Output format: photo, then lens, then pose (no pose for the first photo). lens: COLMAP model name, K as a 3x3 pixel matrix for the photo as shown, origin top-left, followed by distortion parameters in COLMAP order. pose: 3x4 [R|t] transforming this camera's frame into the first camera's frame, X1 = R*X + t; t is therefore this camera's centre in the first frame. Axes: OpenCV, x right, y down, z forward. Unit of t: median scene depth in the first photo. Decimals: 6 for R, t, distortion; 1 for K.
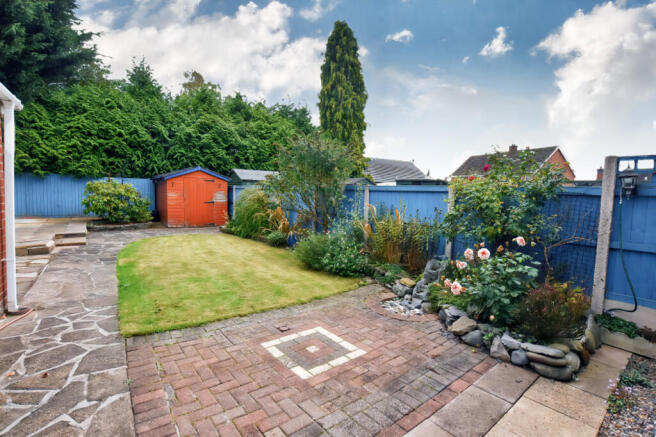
lens RADIAL K [[325.1, 0, 328.0], [0, 325.1, 218.5], [0, 0, 1]] dist [-0.017556, -0.000146]
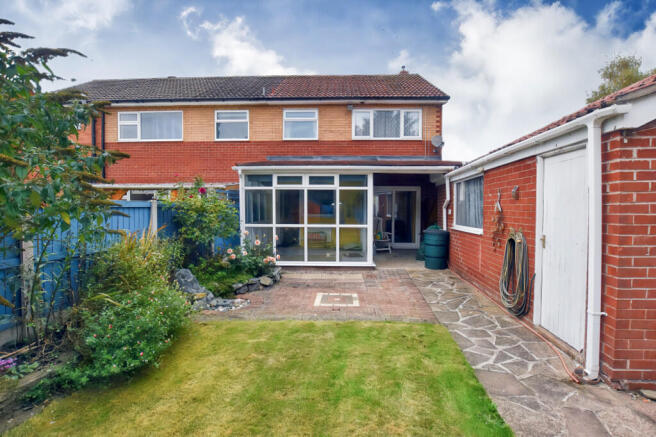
lens RADIAL K [[292.5, 0, 328.0], [0, 292.5, 218.5], [0, 0, 1]] dist [-0.022012, 0.001284]
pose [[-0.741889, -0.057209, 0.668078, -0.265874], [0.023701, 0.993494, 0.111394, -0.056980], [-0.670103, 0.098476, -0.735706, 0.542084]]
